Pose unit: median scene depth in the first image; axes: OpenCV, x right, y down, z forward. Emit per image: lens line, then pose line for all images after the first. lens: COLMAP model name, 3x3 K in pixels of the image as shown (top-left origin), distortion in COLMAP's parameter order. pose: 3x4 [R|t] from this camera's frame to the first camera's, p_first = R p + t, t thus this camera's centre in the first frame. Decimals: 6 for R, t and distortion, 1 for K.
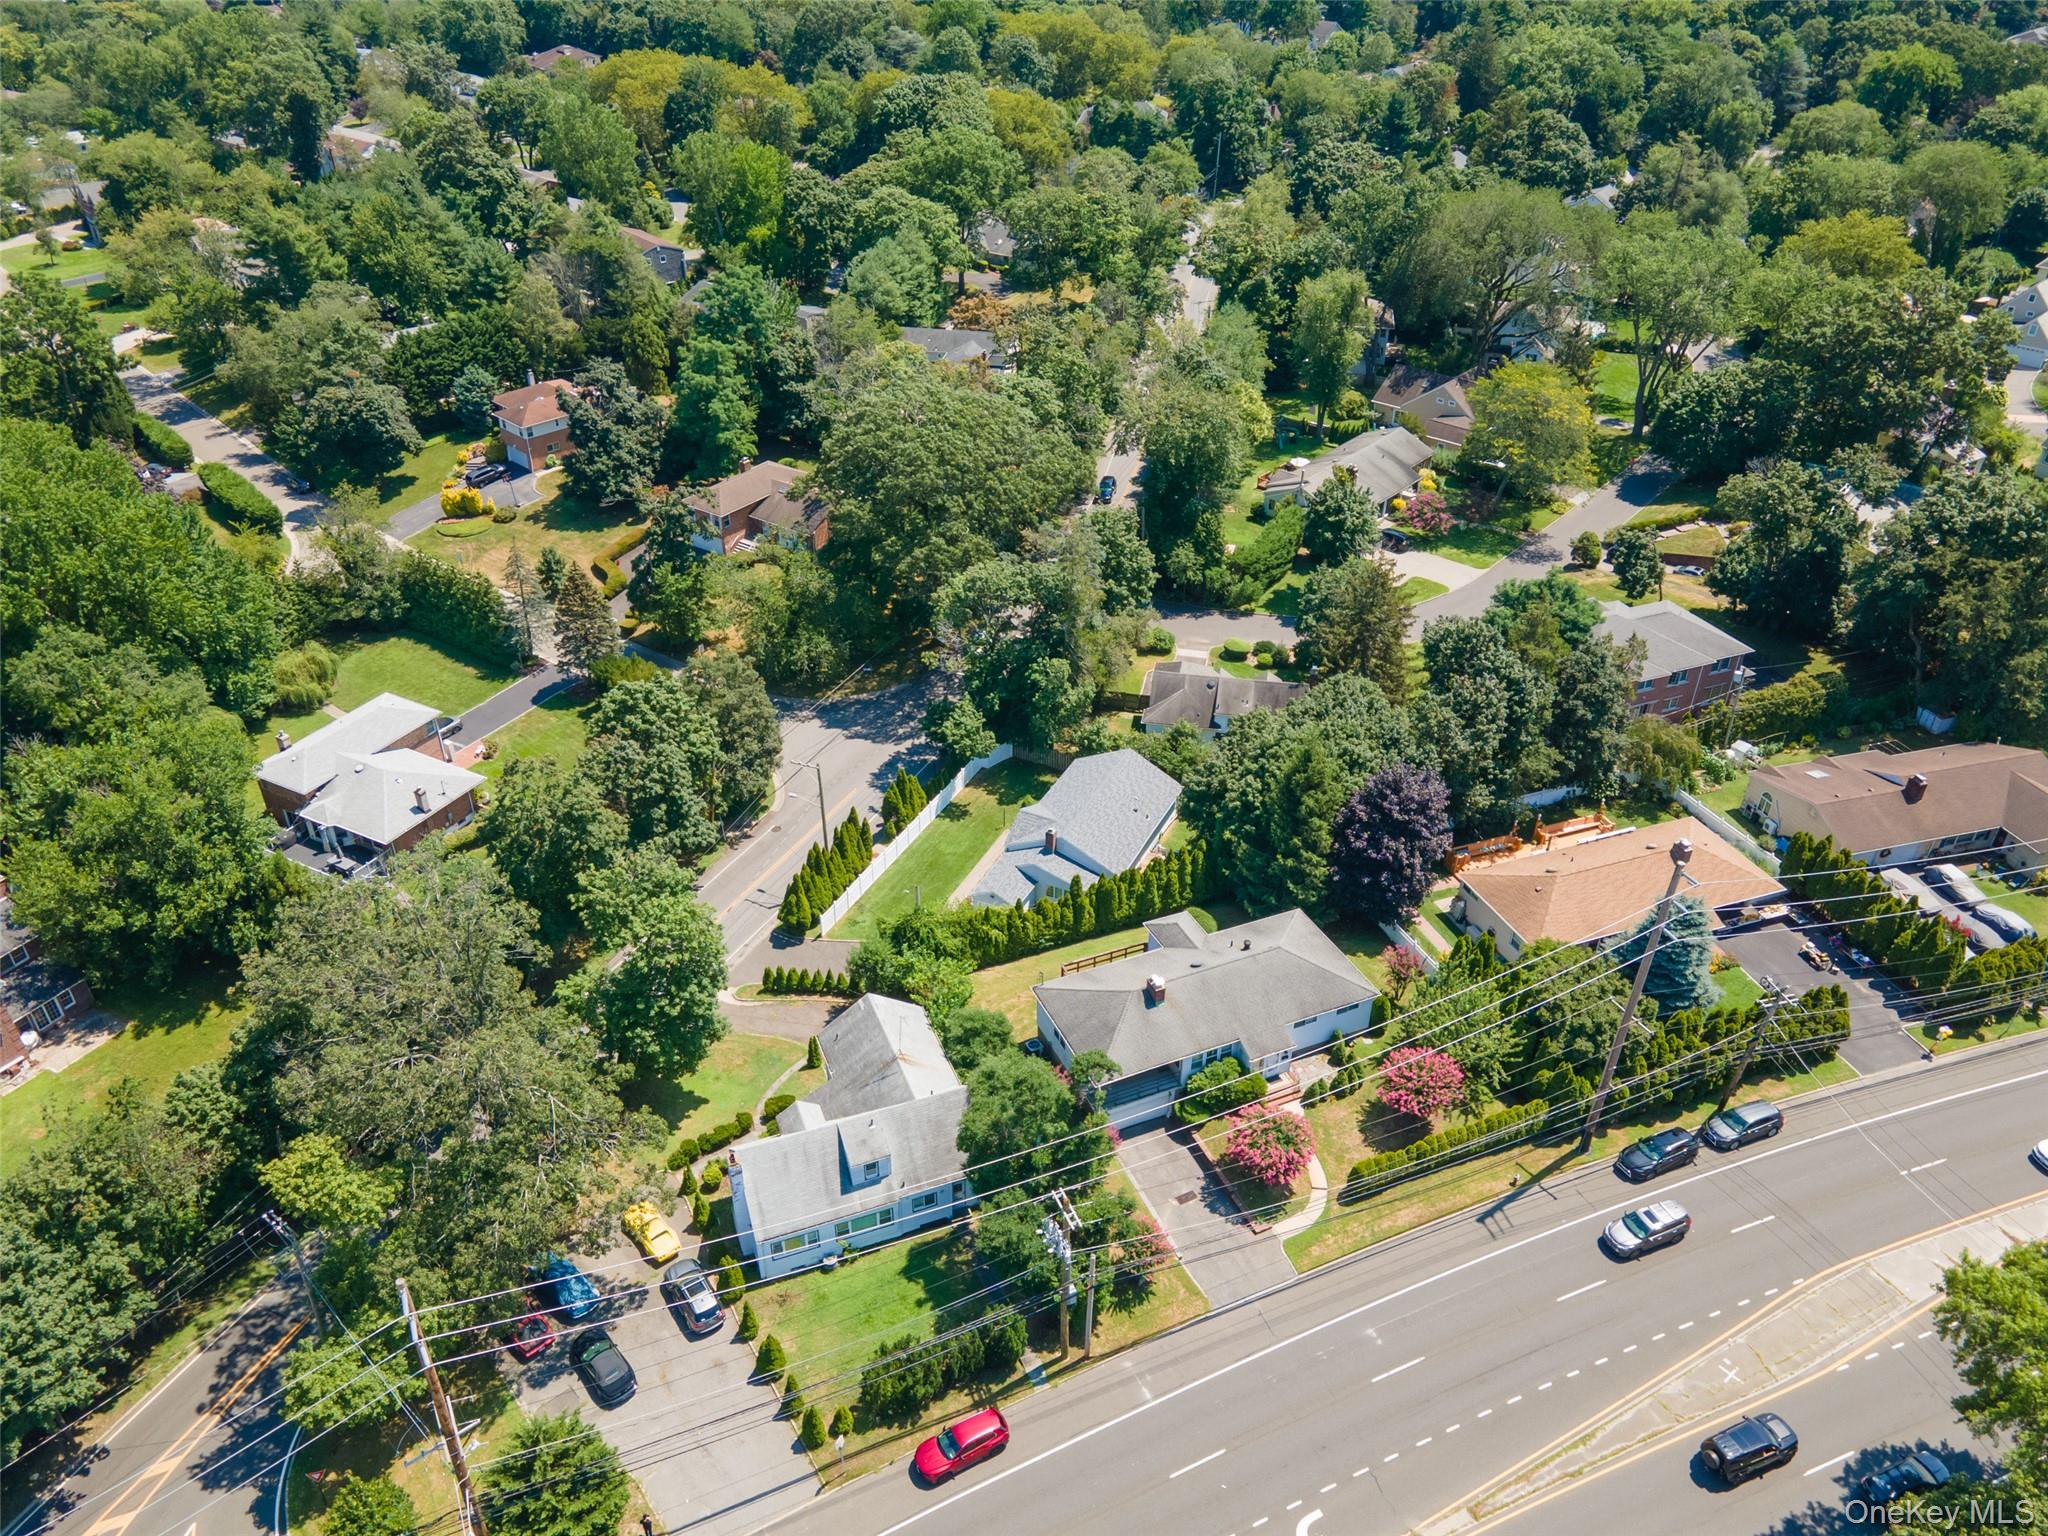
lens RADIAL K [[1497.3, 0, 1025.8], [0, 1497.3, 772.3], [0, 0, 1]] dist [0.015981, 0.040375]
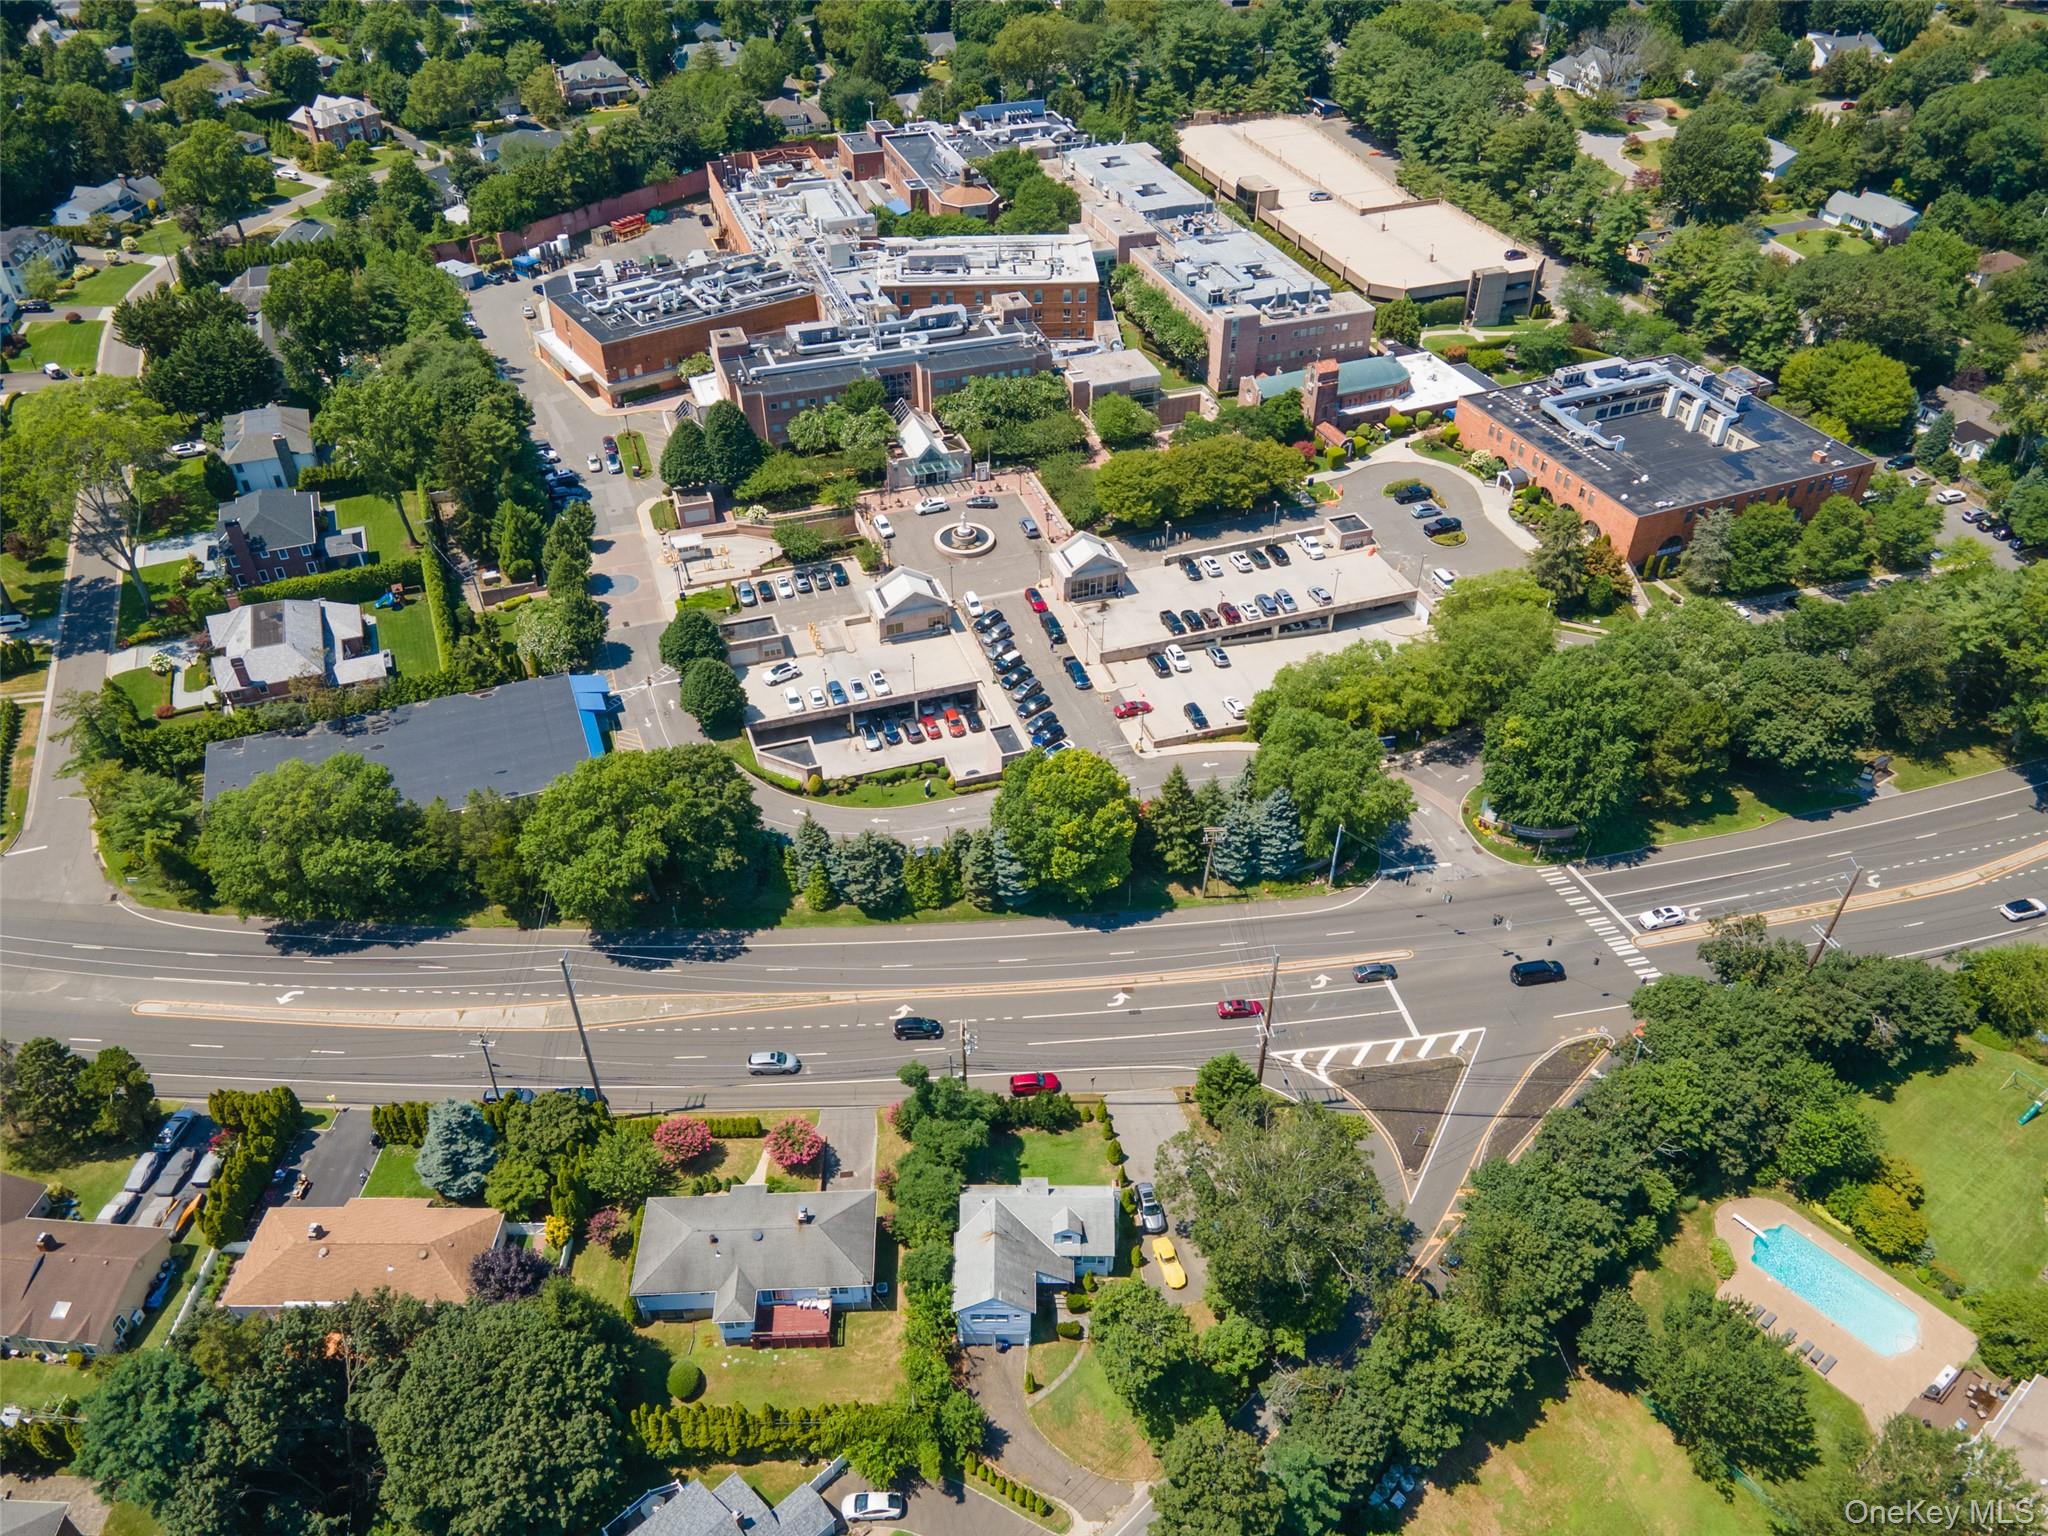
lens RADIAL K [[1497.3, 0, 1025.8], [0, 1497.3, 772.3], [0, 0, 1]] dist [0.015981, 0.040375]
pose [[-0.931850, -0.228918, 0.281519, -0.342293], [0.197530, 0.330769, 0.922808, -1.053041], [-0.304364, 0.915527, -0.263009, 0.785664]]
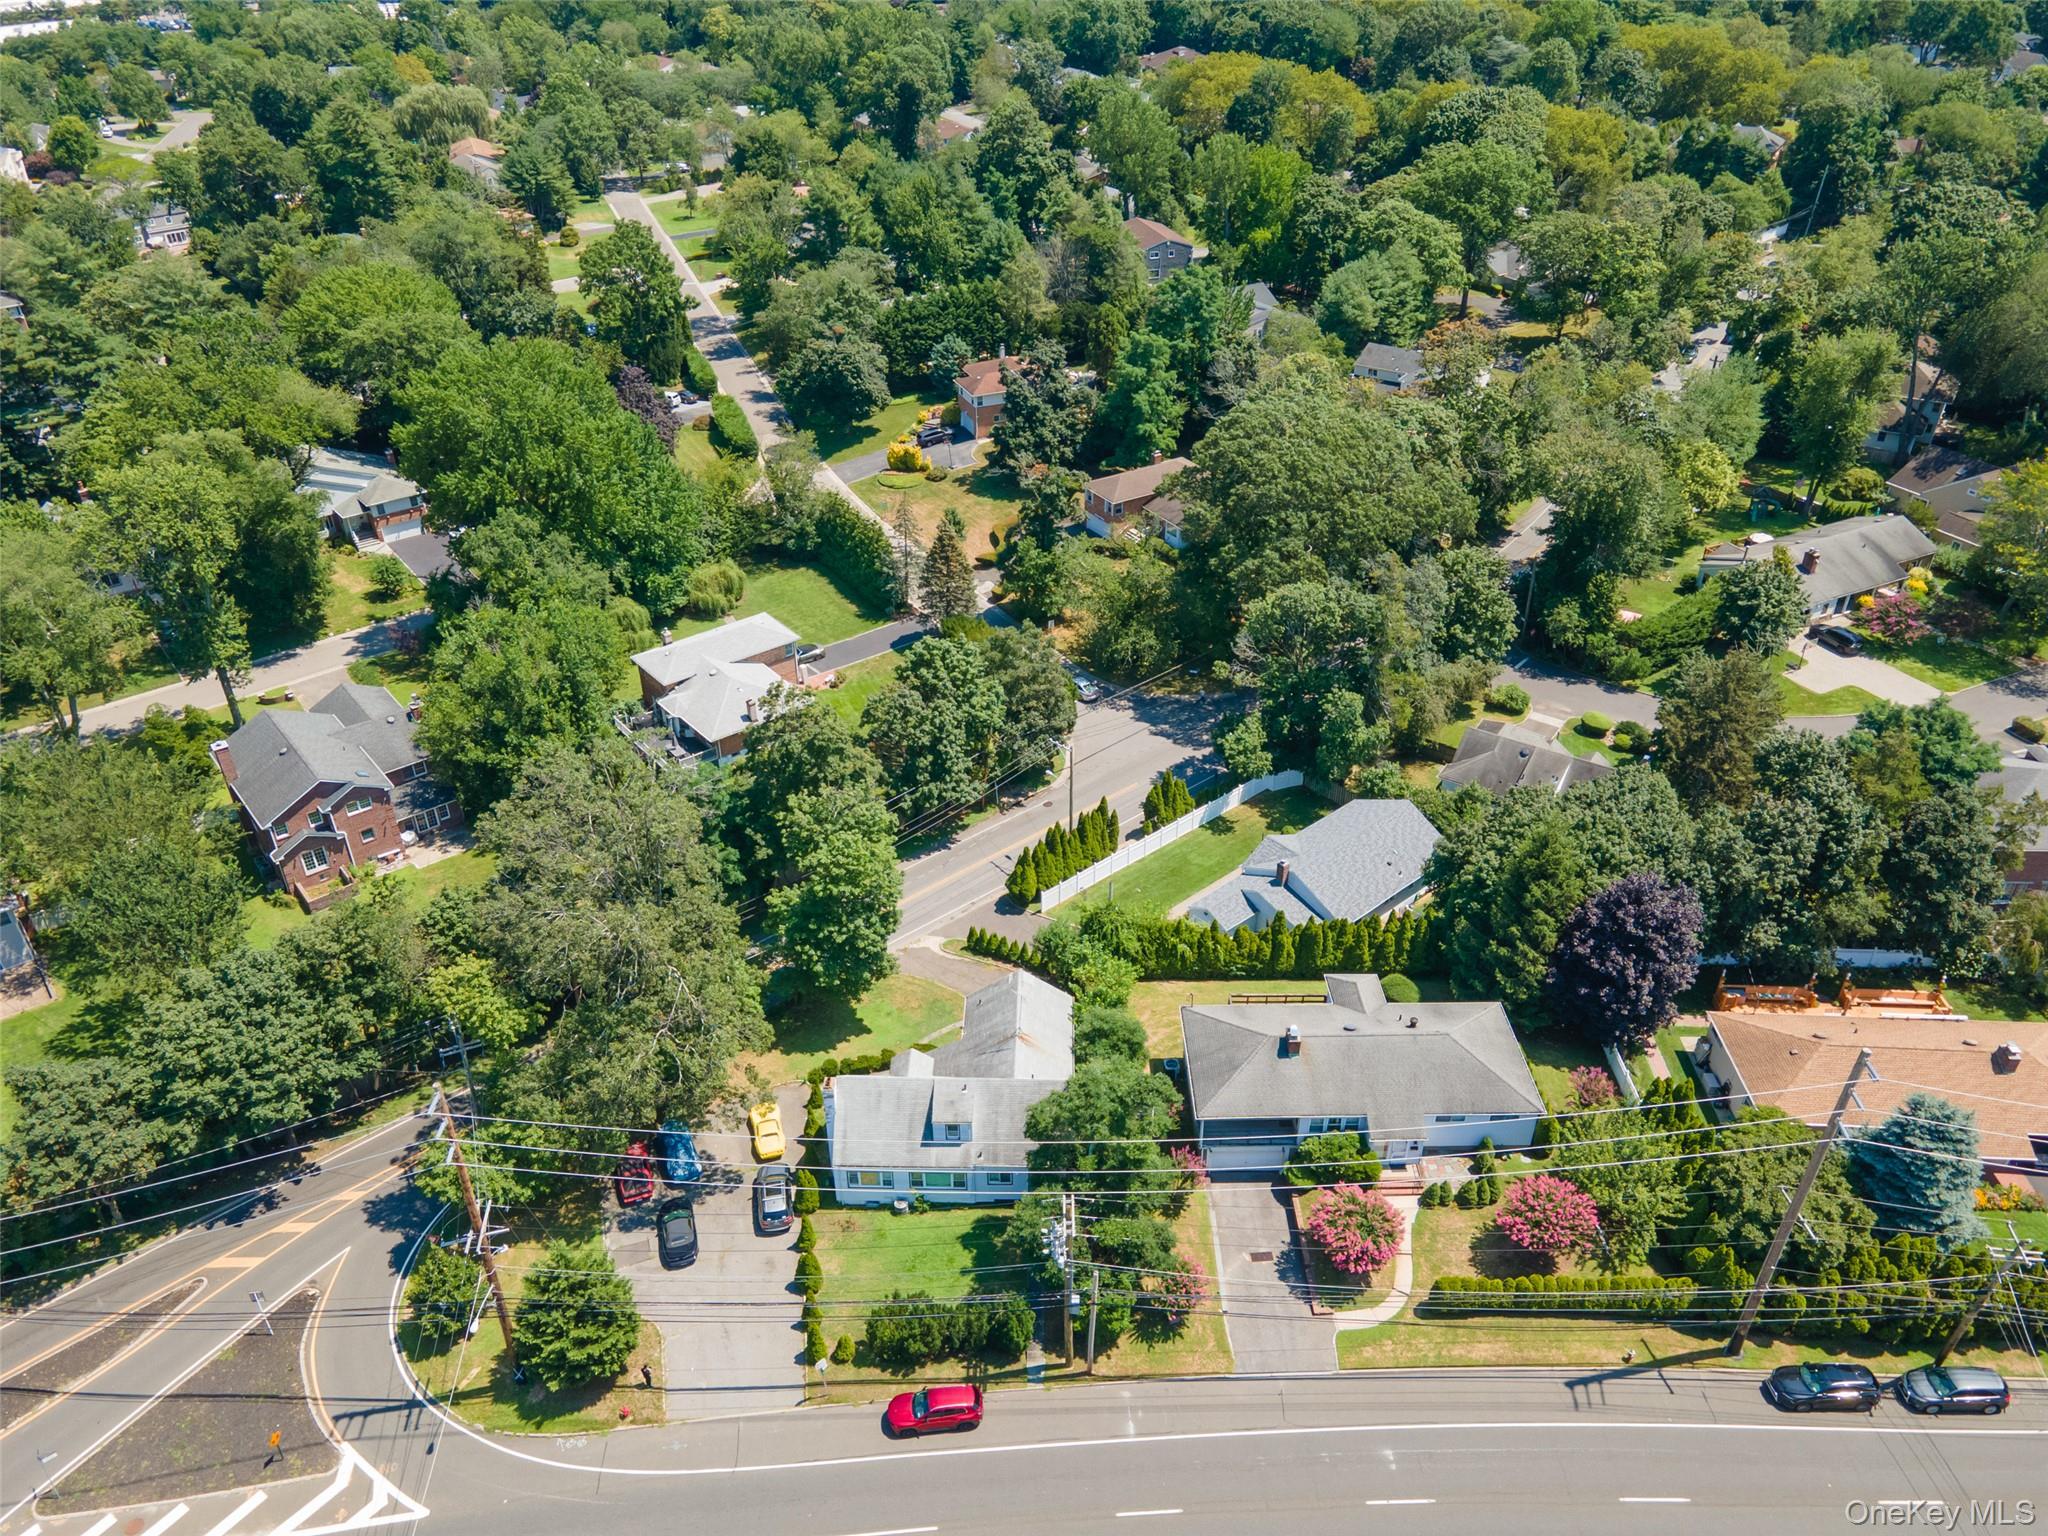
lens RADIAL K [[1497.3, 0, 1025.8], [0, 1497.3, 772.3], [0, 0, 1]] dist [0.015981, 0.040375]
pose [[0.920149, 0.205618, -0.333238, 0.182715], [-0.206722, 0.977858, 0.032559, -0.016145], [0.332554, 0.038929, 0.942280, 0.026342]]
